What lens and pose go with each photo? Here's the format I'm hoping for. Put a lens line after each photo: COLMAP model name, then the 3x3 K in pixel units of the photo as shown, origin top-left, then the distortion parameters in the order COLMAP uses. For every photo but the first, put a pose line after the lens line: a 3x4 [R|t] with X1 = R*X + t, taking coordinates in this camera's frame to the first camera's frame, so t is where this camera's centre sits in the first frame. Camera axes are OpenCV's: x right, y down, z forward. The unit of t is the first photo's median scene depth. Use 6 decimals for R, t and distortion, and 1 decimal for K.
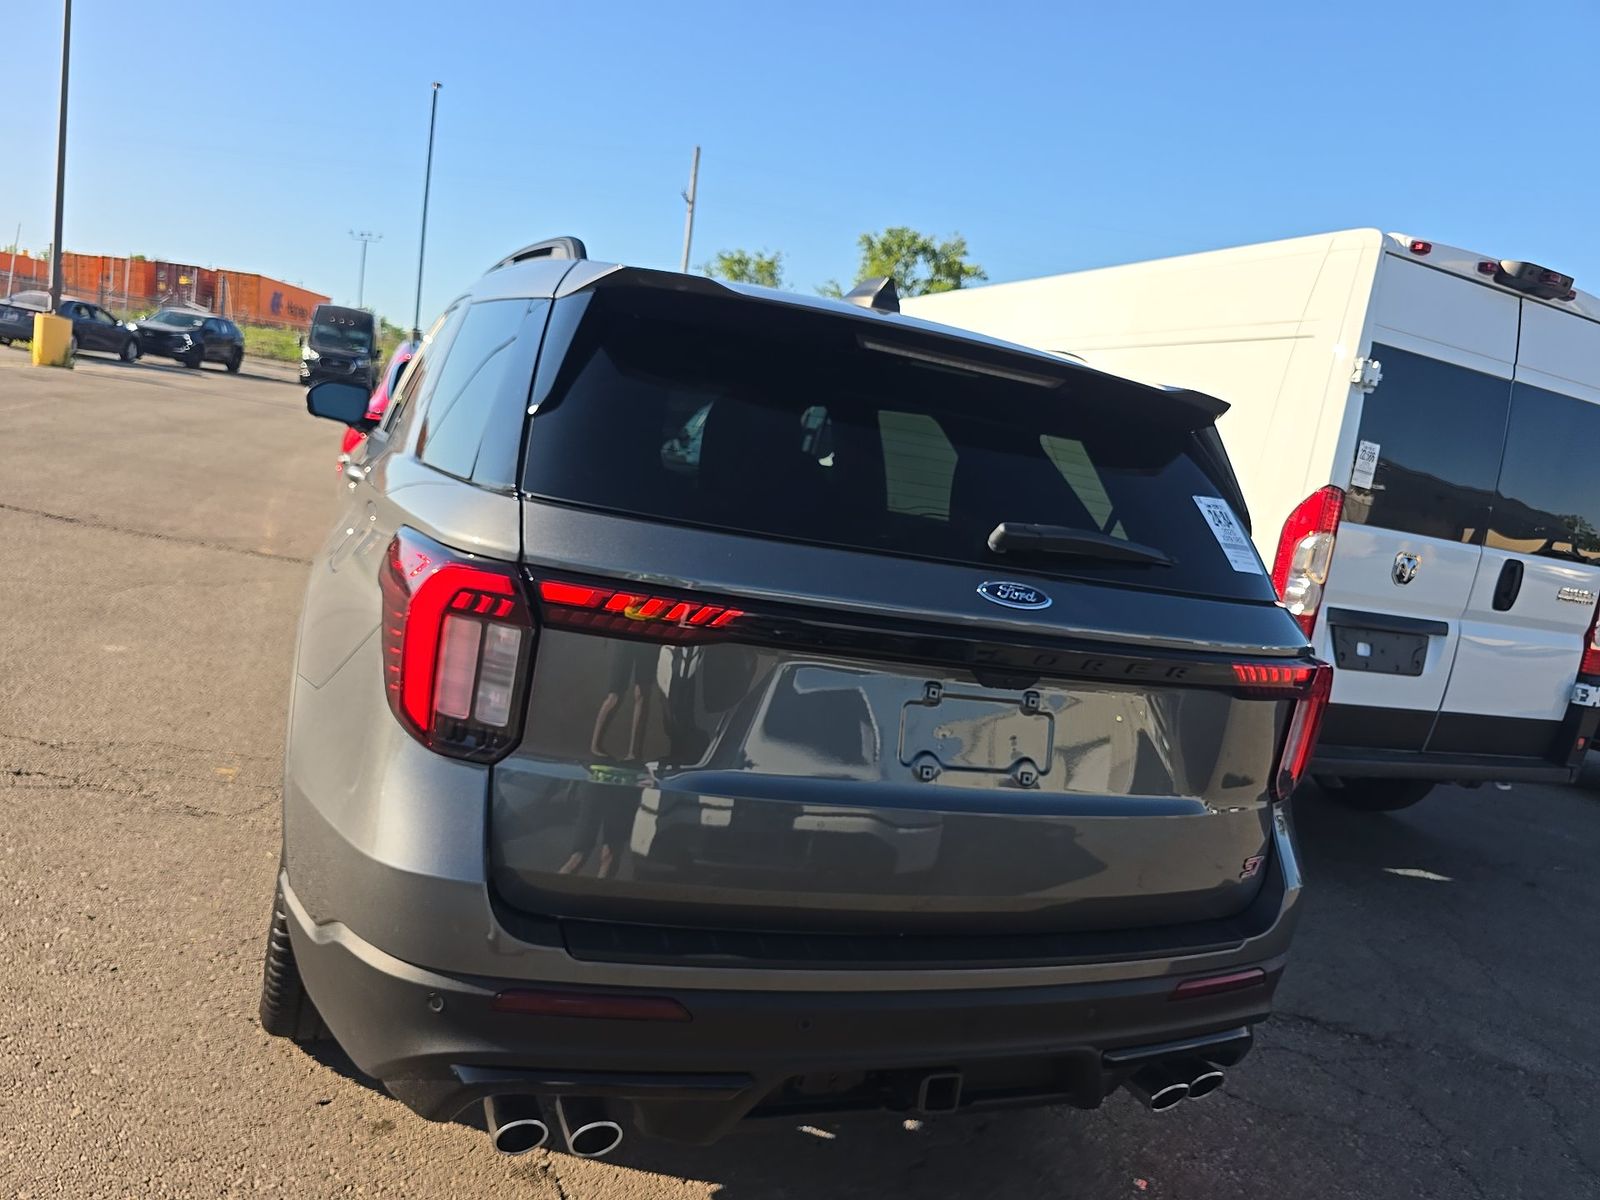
lens RADIAL K [[1079.9, 0, 800.0], [0, 1079.9, 600.0], [0, 0, 1]] dist [0.037720, -0.045304]
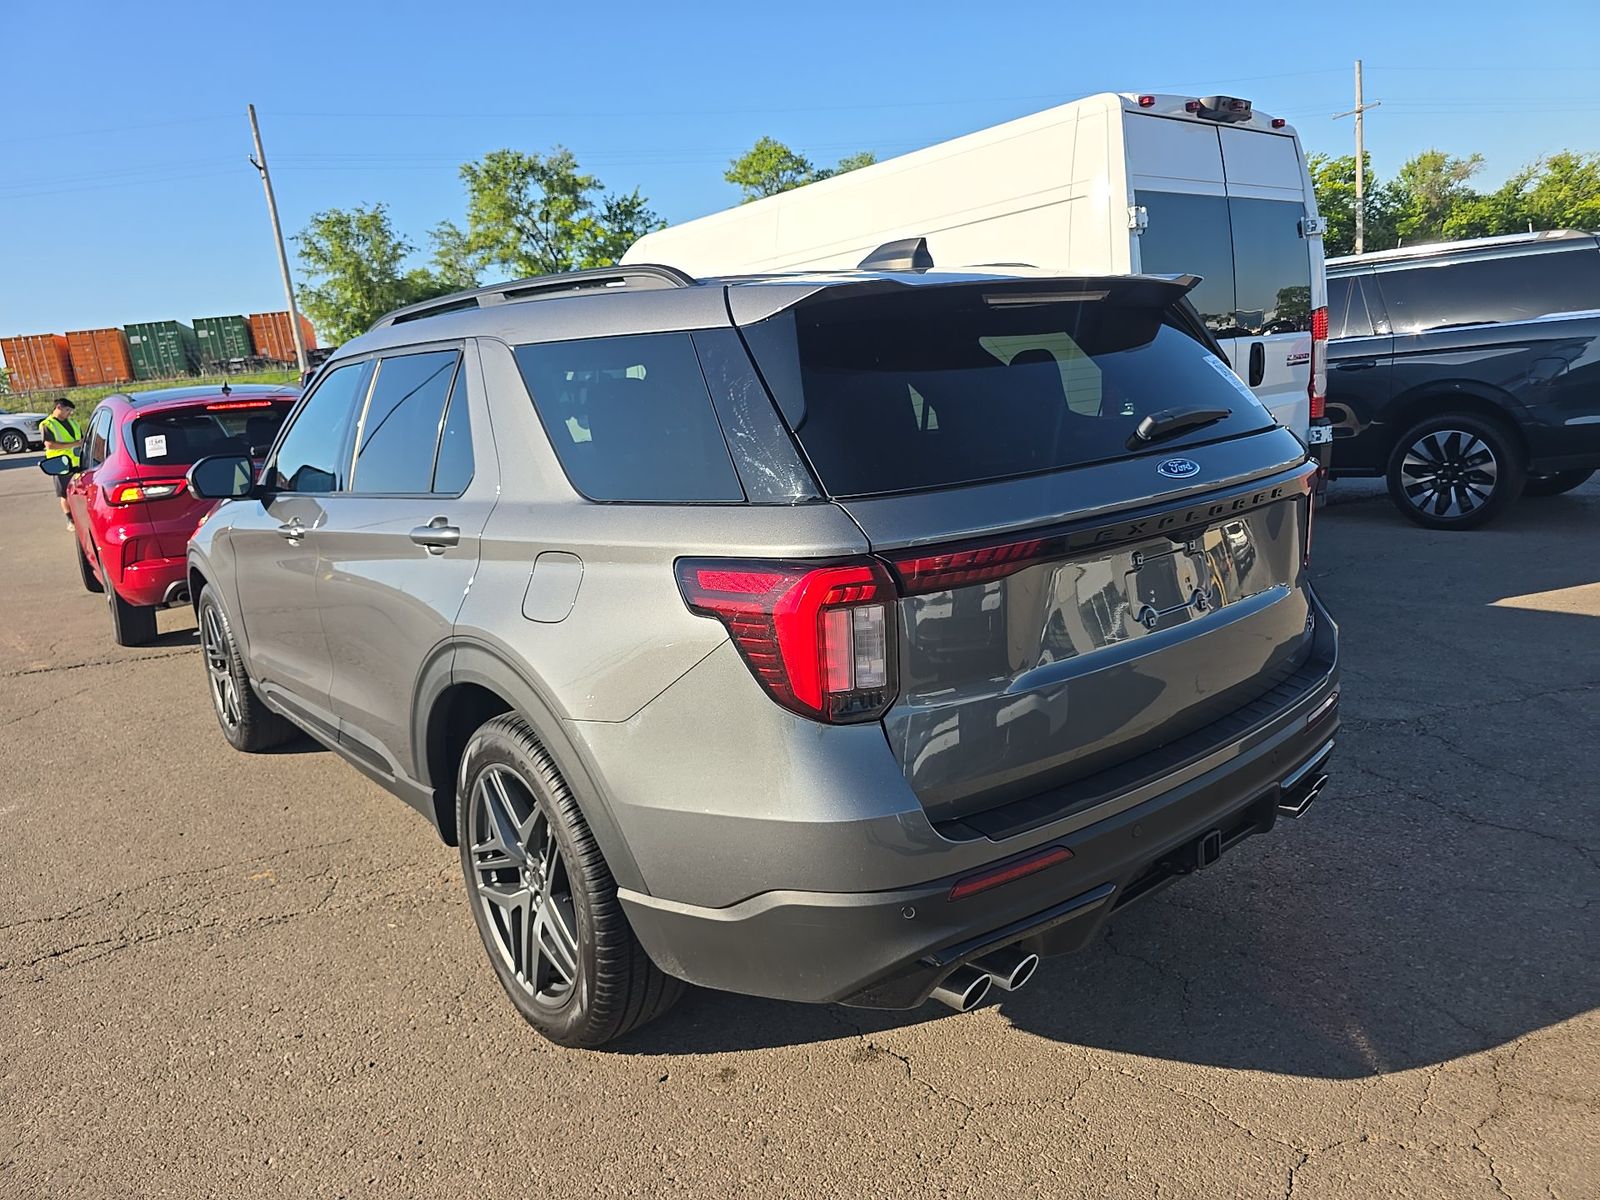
lens RADIAL K [[1055.0, 0, 819.4], [0, 1055.0, 604.1], [0, 0, 1]] dist [0.066533, -0.079775]
pose [[0.920546, -0.301593, 0.248268, -0.236533], [0.278876, 0.952423, 0.122956, -0.053201], [-0.273539, -0.043950, 0.960856, -0.043746]]
